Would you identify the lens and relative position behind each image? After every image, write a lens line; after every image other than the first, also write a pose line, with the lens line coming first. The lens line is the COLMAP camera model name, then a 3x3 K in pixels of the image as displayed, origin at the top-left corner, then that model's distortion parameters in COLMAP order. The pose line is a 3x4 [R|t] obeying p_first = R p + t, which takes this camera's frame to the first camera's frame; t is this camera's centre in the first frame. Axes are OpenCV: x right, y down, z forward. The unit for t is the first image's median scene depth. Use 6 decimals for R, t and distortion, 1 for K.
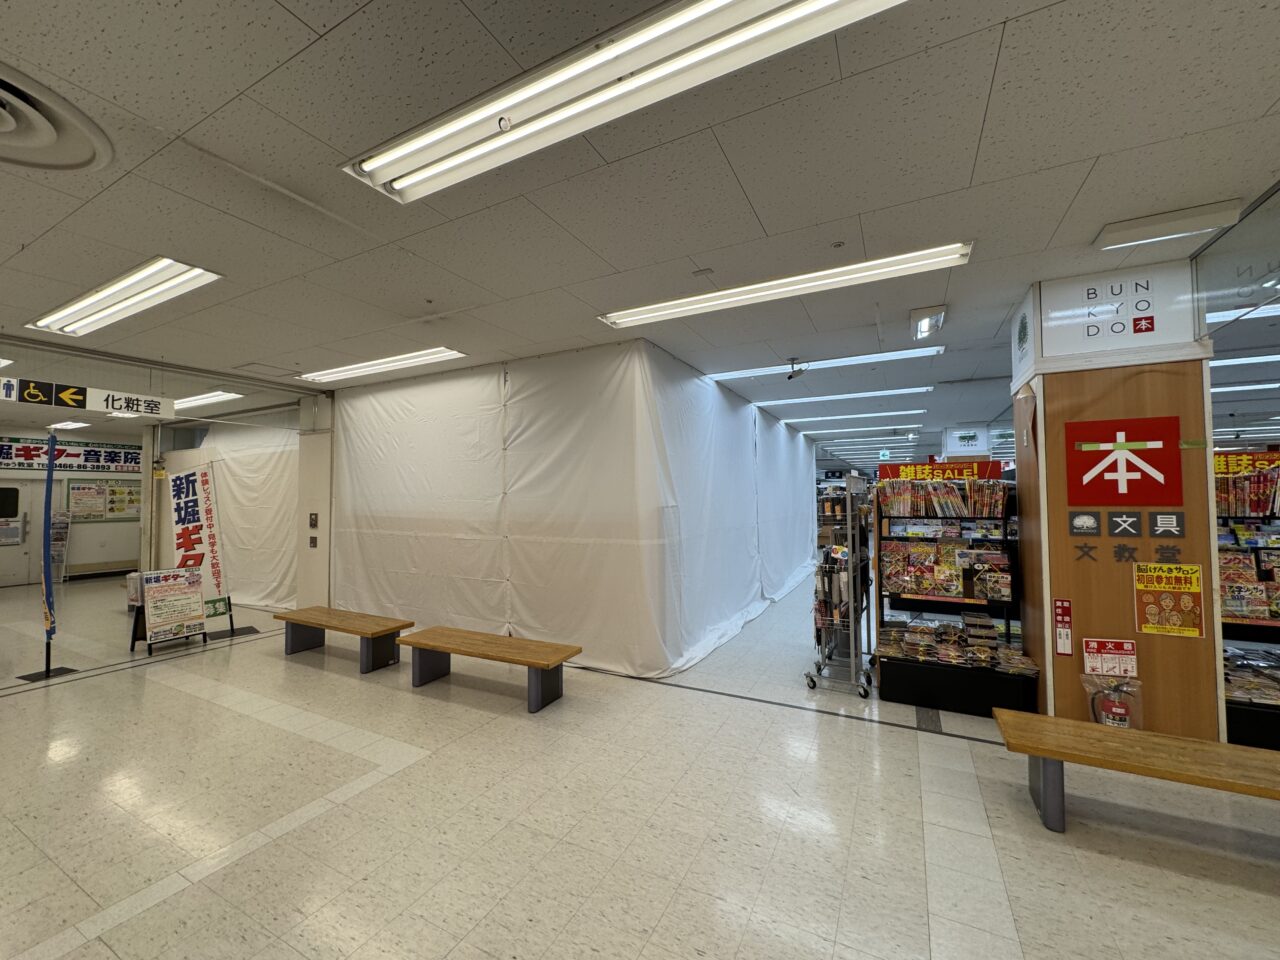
lens RADIAL K [[510.6, 0, 633.4], [0, 510.6, 477.4], [0, 0, 1]] dist [-0.003061, 0.000164]
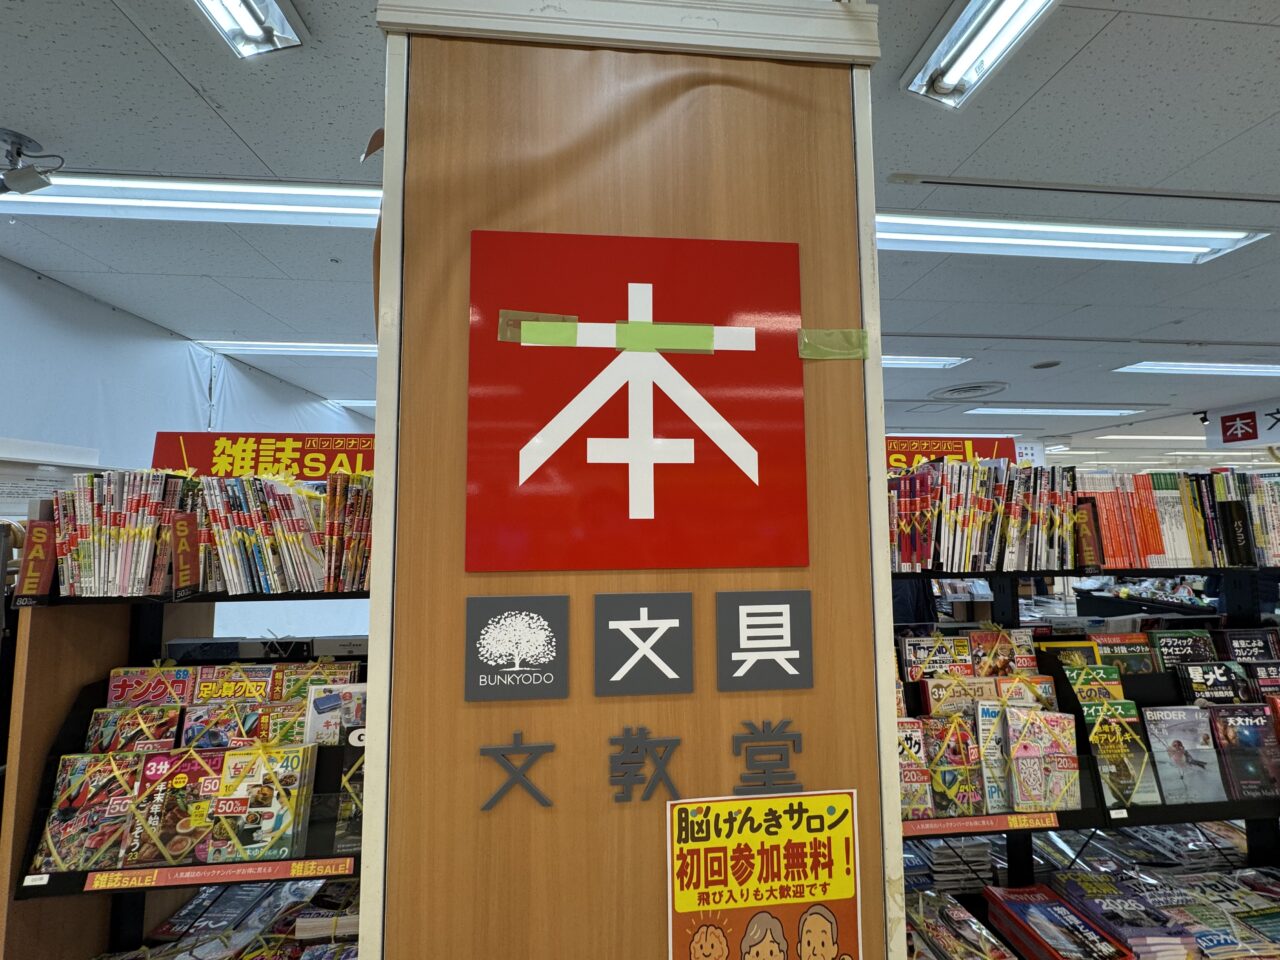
lens RADIAL K [[510.6, 0, 639.5], [0, 510.6, 476.0], [0, 0, 1]] dist [-0.003061, 0.000164]
pose [[0.838229, 0.043878, 0.543550, 0.820857], [-0.018386, 0.998465, -0.052247, 0.023071], [-0.545008, 0.033801, 0.837749, 0.786954]]
